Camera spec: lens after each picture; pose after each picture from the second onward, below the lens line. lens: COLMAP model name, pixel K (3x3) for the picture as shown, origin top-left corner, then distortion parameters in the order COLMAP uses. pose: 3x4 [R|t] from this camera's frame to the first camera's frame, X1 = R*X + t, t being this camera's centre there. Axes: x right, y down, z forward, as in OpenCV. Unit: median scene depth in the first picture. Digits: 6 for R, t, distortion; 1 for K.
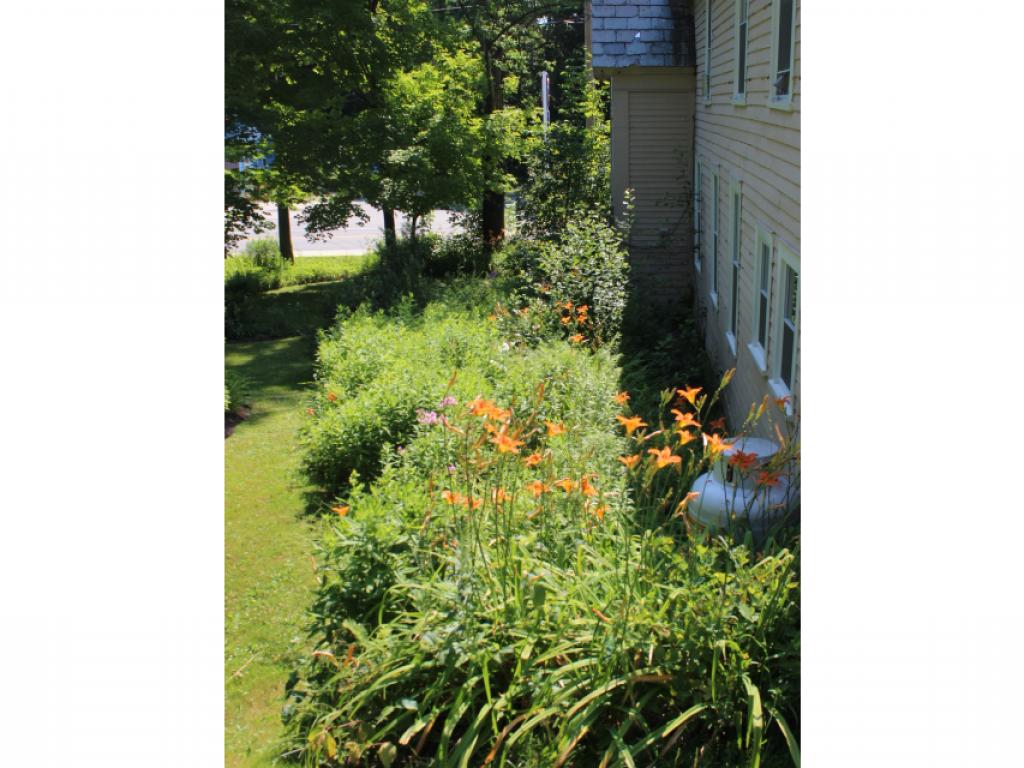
lens RADIAL K [[1478.7, 0, 512.0], [0, 1478.7, 384.0], [0, 0, 1]] dist [-0.004087, 0.001849]
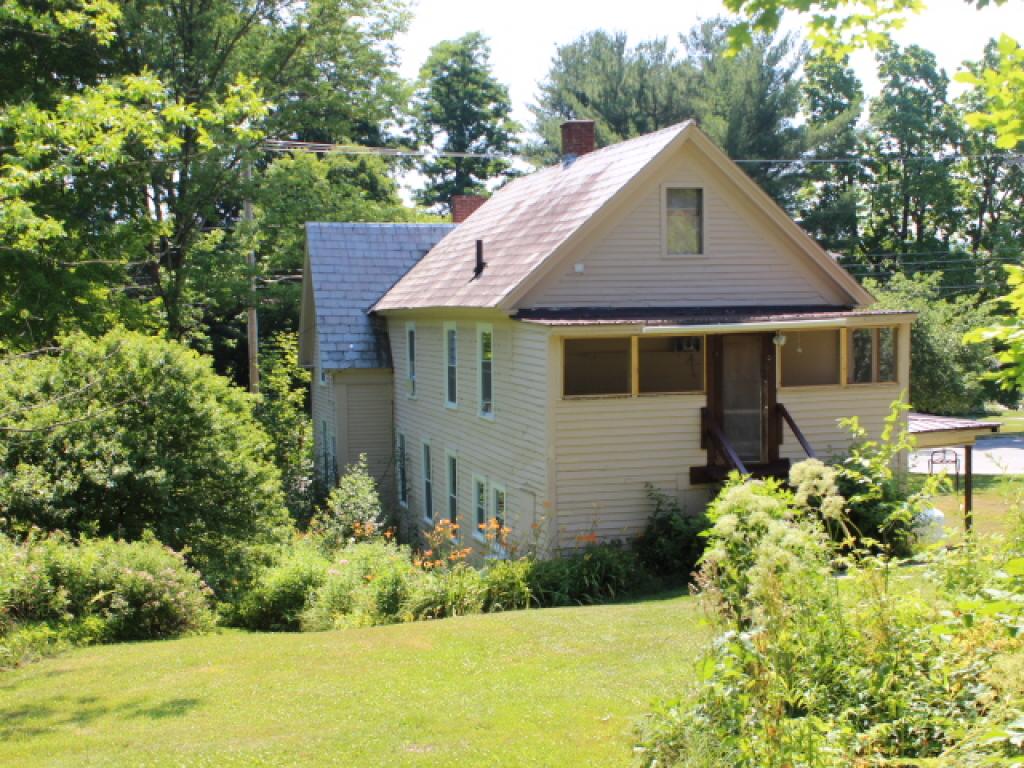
lens RADIAL K [[1478.7, 0, 512.0], [0, 1478.7, 384.0], [0, 0, 1]] dist [-0.004087, 0.001849]
pose [[0.969386, -0.011798, 0.245260, -0.120081], [0.052884, 0.985435, -0.161621, 0.043348], [-0.239781, 0.169643, 0.955890, -0.421847]]
